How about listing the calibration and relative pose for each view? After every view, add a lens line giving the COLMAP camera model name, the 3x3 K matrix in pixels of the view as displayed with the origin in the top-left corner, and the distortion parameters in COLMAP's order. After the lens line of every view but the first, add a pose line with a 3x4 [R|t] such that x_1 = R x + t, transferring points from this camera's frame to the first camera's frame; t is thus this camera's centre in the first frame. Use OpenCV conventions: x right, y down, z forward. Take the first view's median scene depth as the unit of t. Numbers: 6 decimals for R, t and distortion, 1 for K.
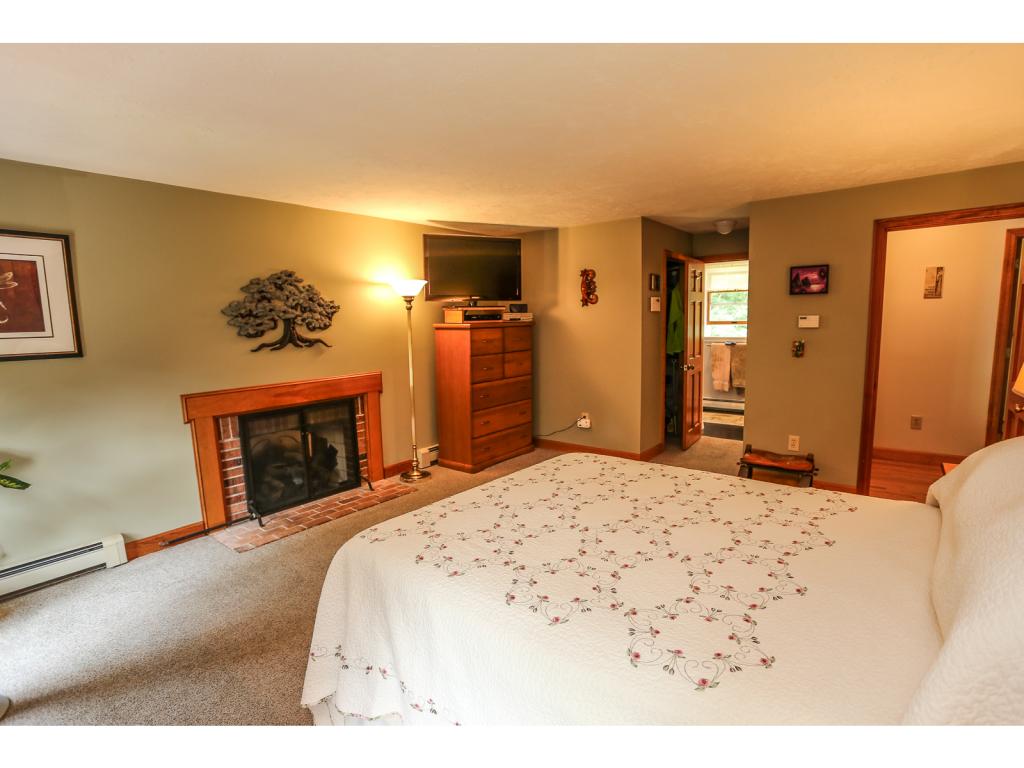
lens RADIAL K [[536.4, 0, 512.0], [0, 536.4, 384.0], [0, 0, 1]] dist [-0.078725, 0.033982]
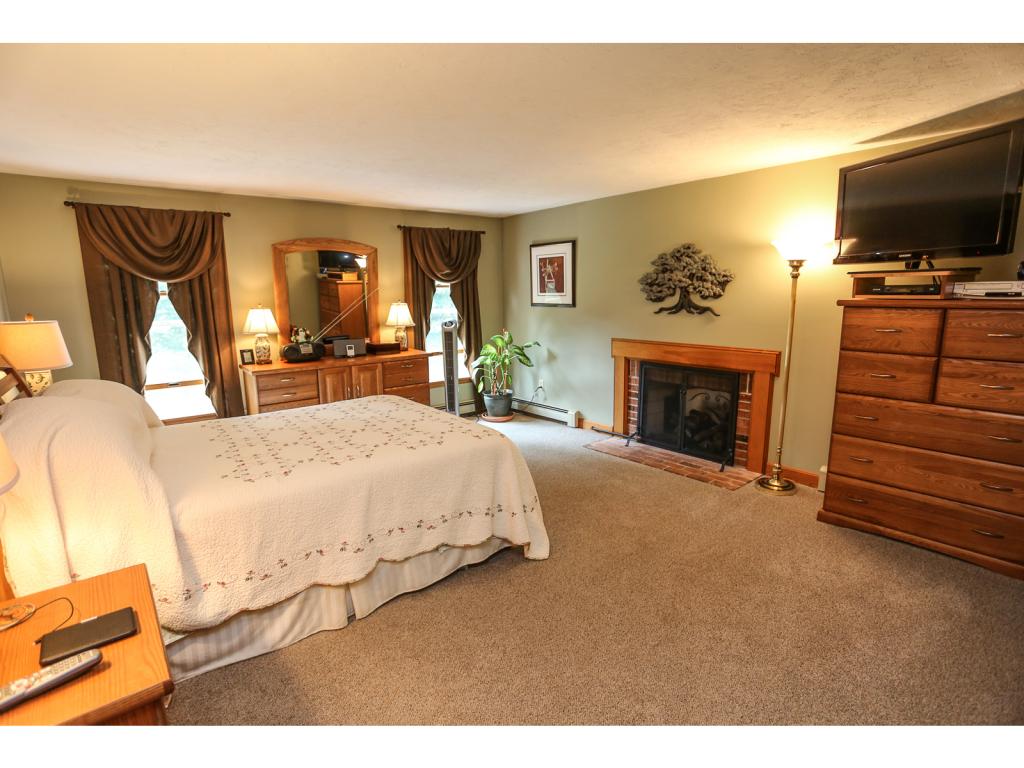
lens RADIAL K [[536.4, 0, 512.0], [0, 536.4, 384.0], [0, 0, 1]] dist [-0.078725, 0.033982]
pose [[-0.248945, 0.185934, -0.950502, 0.769667], [-0.104863, 0.970455, 0.217302, -0.128616], [0.962824, 0.153769, -0.222092, 0.916615]]
